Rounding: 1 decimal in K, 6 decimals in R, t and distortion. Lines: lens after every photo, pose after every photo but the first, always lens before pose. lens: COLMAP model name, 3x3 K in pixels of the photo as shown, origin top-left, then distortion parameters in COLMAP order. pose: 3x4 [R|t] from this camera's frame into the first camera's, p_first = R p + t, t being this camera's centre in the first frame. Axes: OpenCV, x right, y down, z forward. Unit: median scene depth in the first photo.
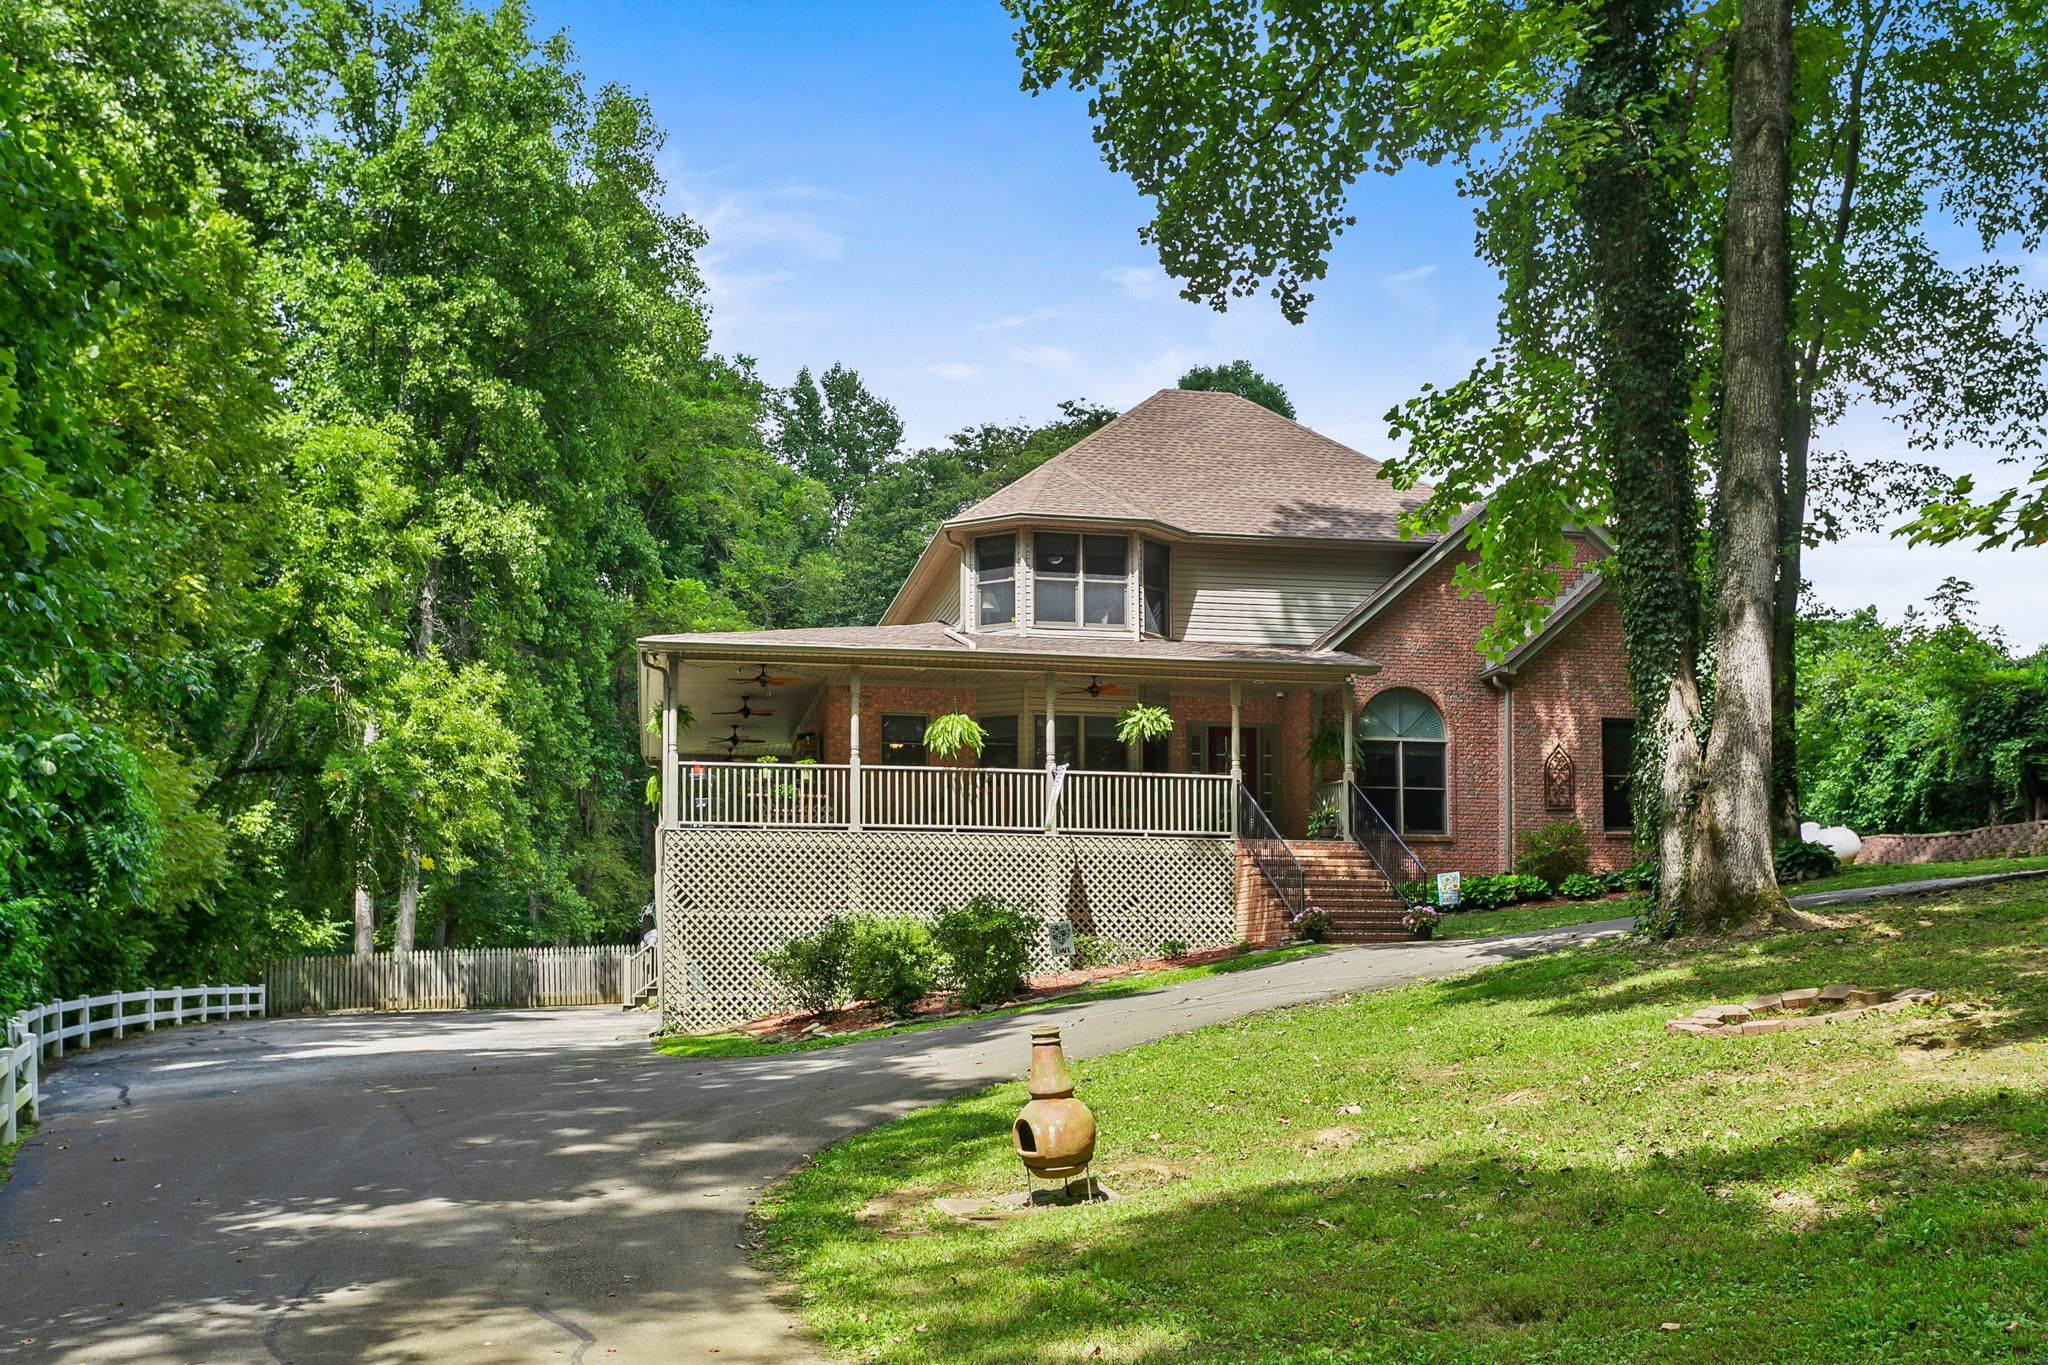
lens RADIAL K [[1023.1, 0, 1032.3], [0, 1023.1, 691.6], [0, 0, 1]] dist [-0.009422, 0.000578]
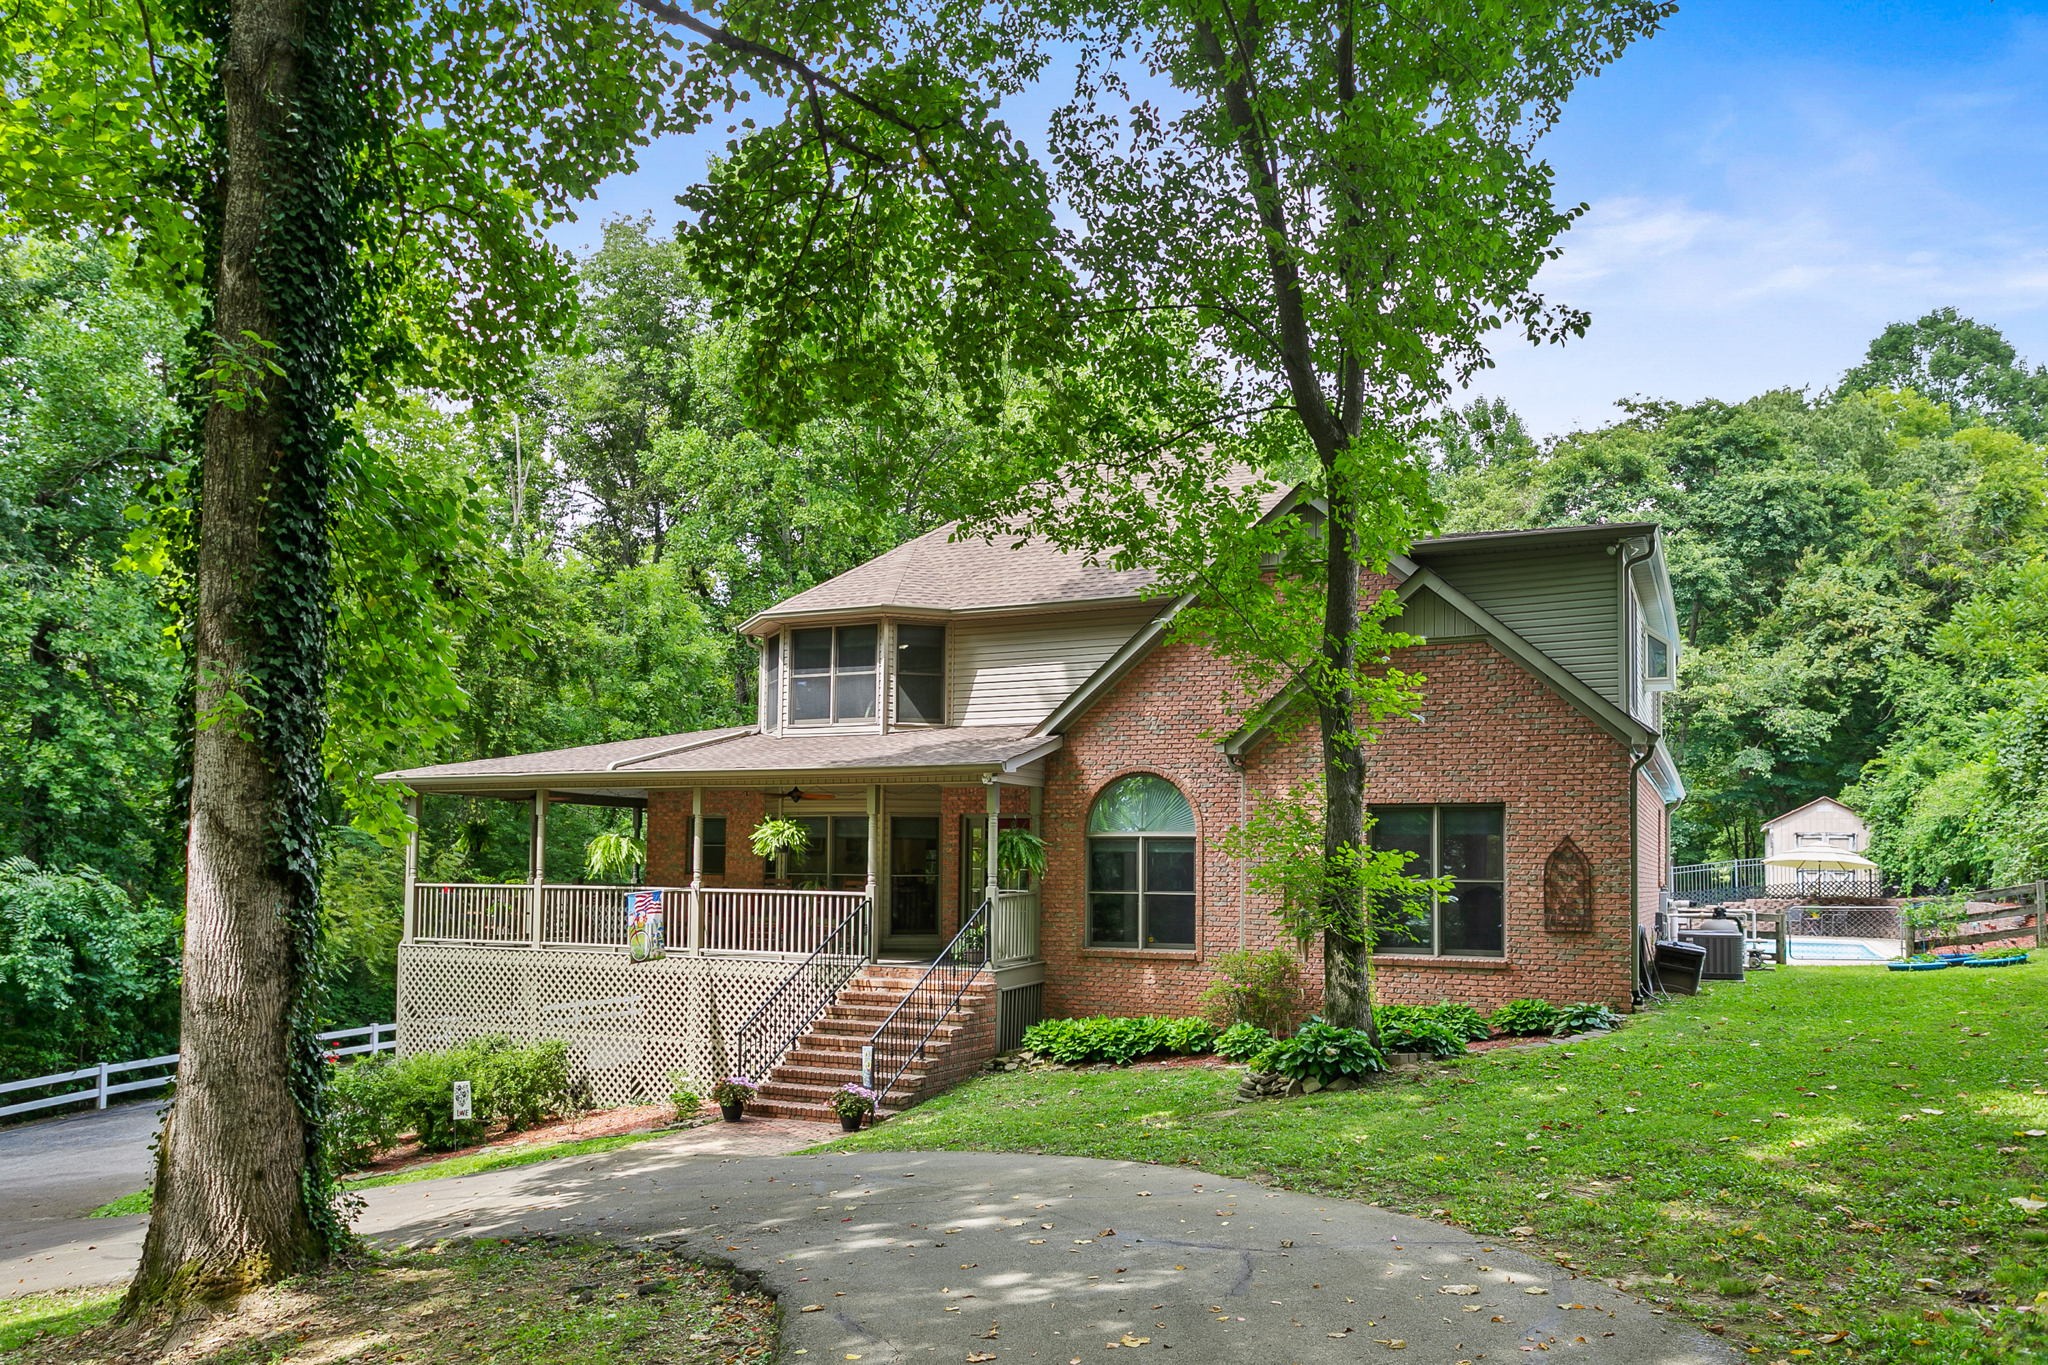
lens RADIAL K [[1023.1, 0, 1032.3], [0, 1023.1, 691.6], [0, 0, 1]] dist [-0.009422, 0.000578]
pose [[0.918706, -0.081062, -0.386534, 0.626064], [0.066365, 0.996479, -0.051242, -0.033651], [0.389326, 0.021424, 0.920851, 0.206323]]
